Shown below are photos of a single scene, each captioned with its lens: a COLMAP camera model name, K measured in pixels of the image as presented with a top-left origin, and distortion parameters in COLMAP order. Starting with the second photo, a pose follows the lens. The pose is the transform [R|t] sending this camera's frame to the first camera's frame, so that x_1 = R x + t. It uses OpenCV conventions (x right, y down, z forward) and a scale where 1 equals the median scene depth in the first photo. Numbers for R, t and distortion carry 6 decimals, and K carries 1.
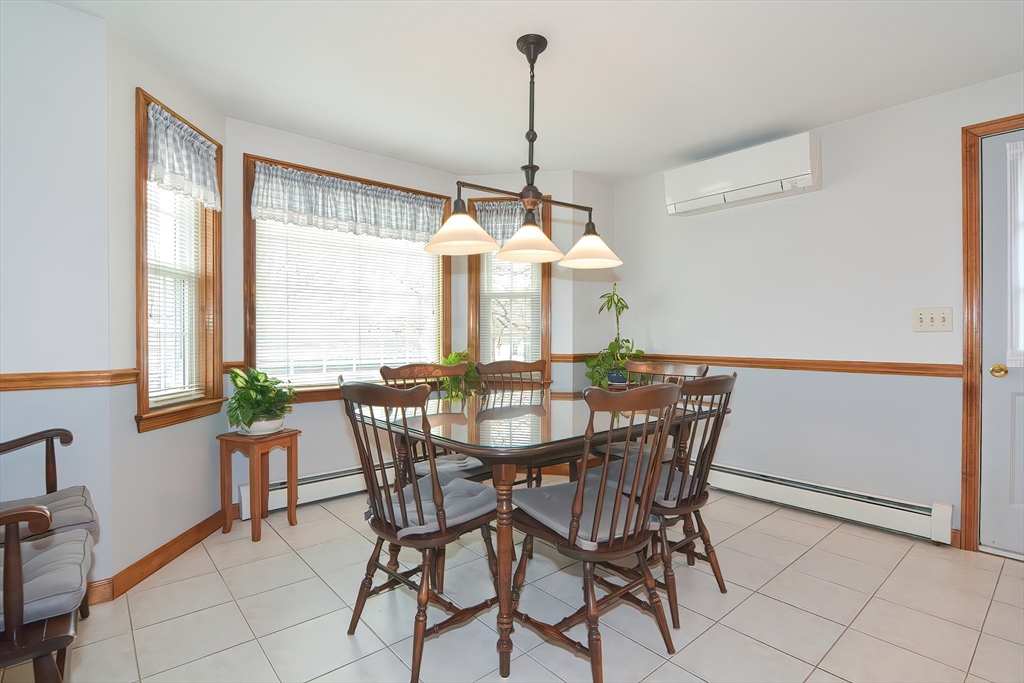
lens RADIAL K [[492.2, 0, 512.0], [0, 492.2, 341.5], [0, 0, 1]] dist [0.001308, -0.000242]
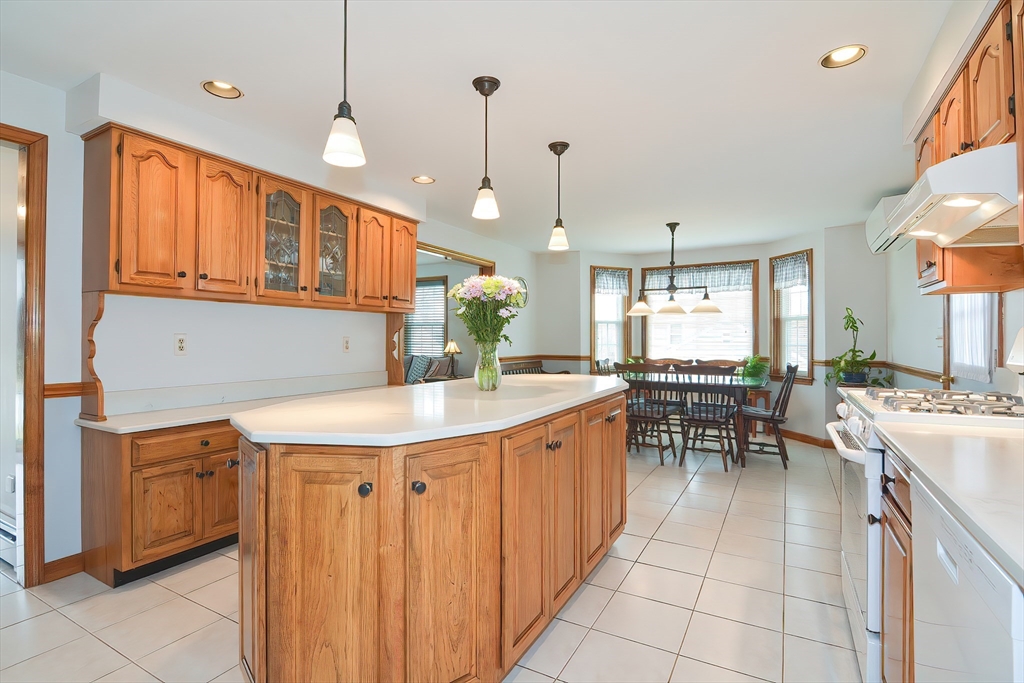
lens RADIAL K [[498.7, 0, 509.8], [0, 498.7, 337.8], [0, 0, 1]] dist [0.004201, -0.001024]
pose [[0.338579, -0.004962, -0.940925, 1.715260], [-0.014441, 0.999841, -0.010469, -0.015800], [0.940827, 0.017133, 0.338454, -0.462296]]
